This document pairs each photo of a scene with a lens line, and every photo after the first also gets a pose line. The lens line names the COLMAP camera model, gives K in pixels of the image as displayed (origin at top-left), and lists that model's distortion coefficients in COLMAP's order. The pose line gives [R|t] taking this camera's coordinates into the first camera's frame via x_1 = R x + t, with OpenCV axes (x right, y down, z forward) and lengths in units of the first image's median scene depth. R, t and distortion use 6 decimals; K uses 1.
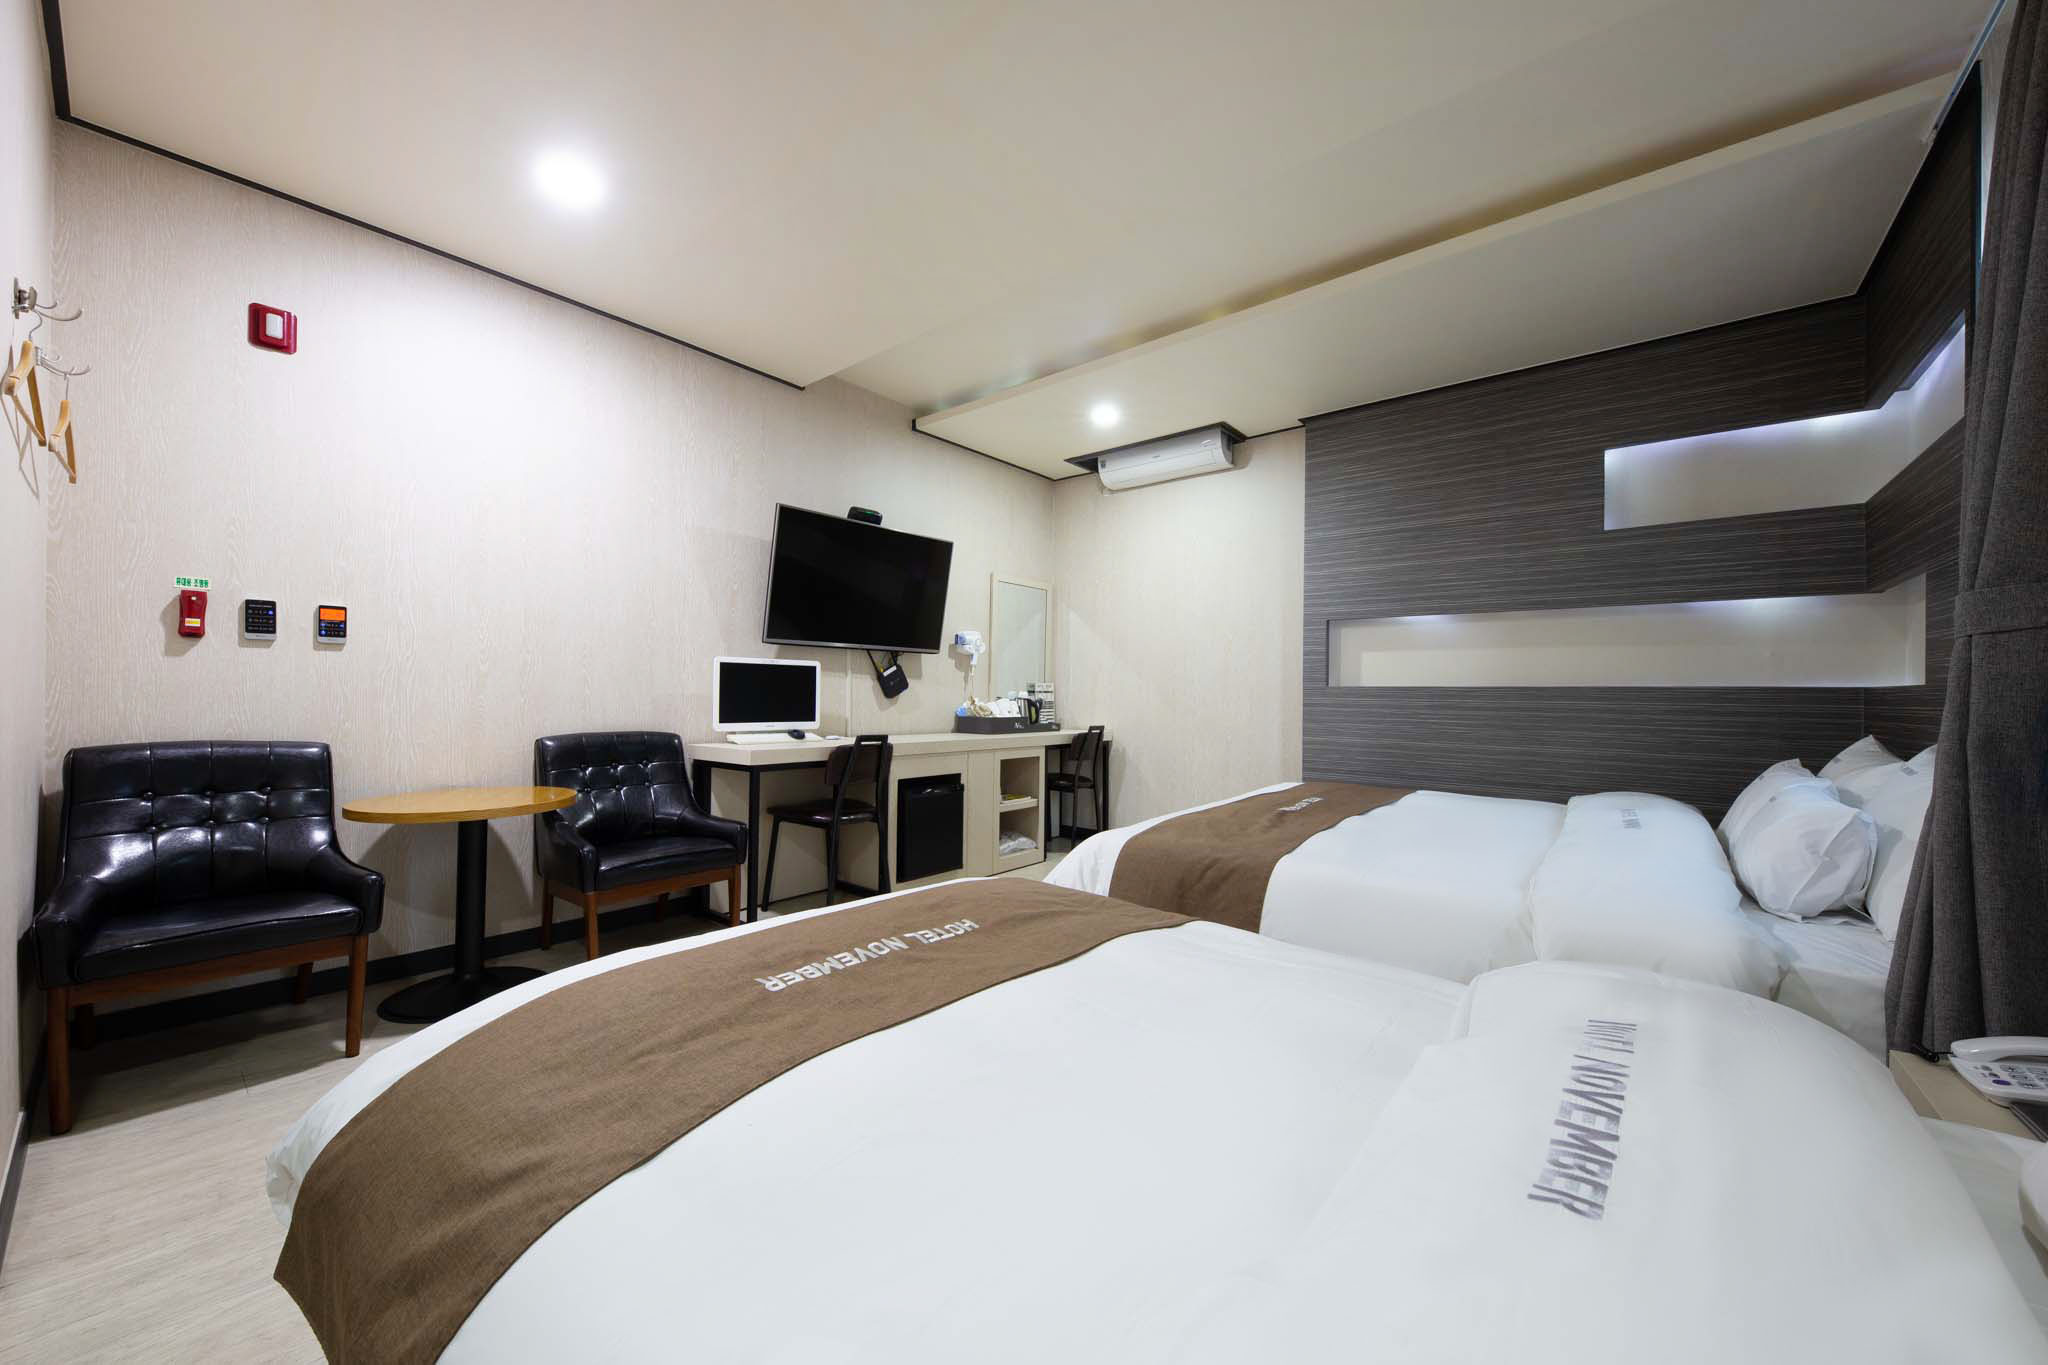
lens RADIAL K [[747.4, 0, 1027.4], [0, 747.4, 677.2], [0, 0, 1]] dist [0.000515, -0.000121]
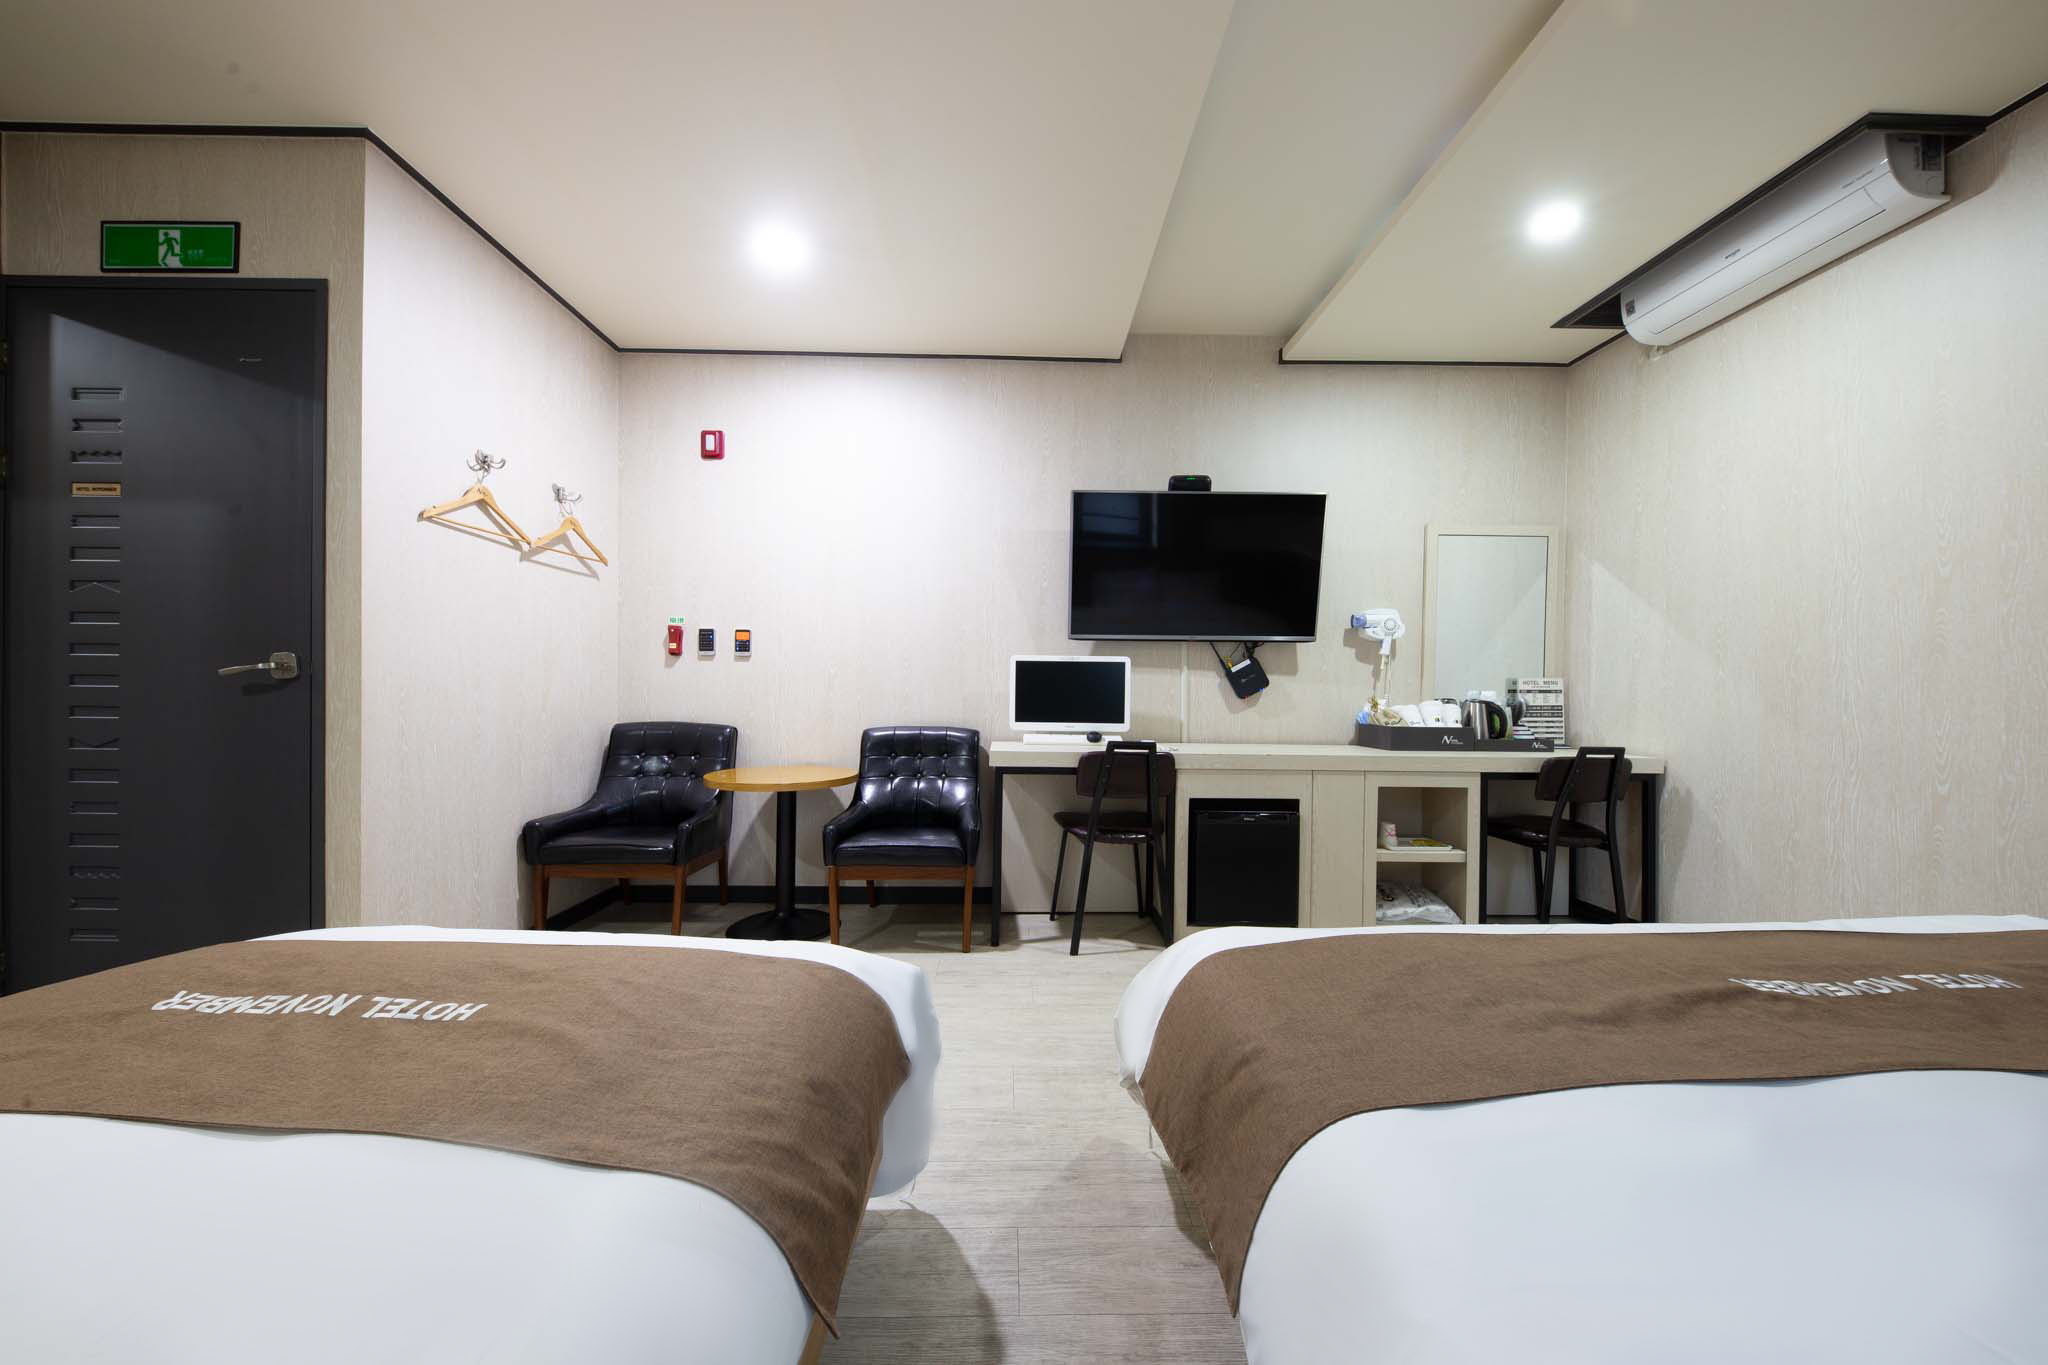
lens RADIAL K [[706.1, 0, 1018.6], [0, 706.1, 682.4], [0, 0, 1]] dist [0.002107, -0.002025]
pose [[0.648964, -0.010001, -0.760754, 0.268117], [0.013583, 0.999907, -0.001557, 0.008799], [0.760698, -0.009323, 0.649039, 0.333018]]
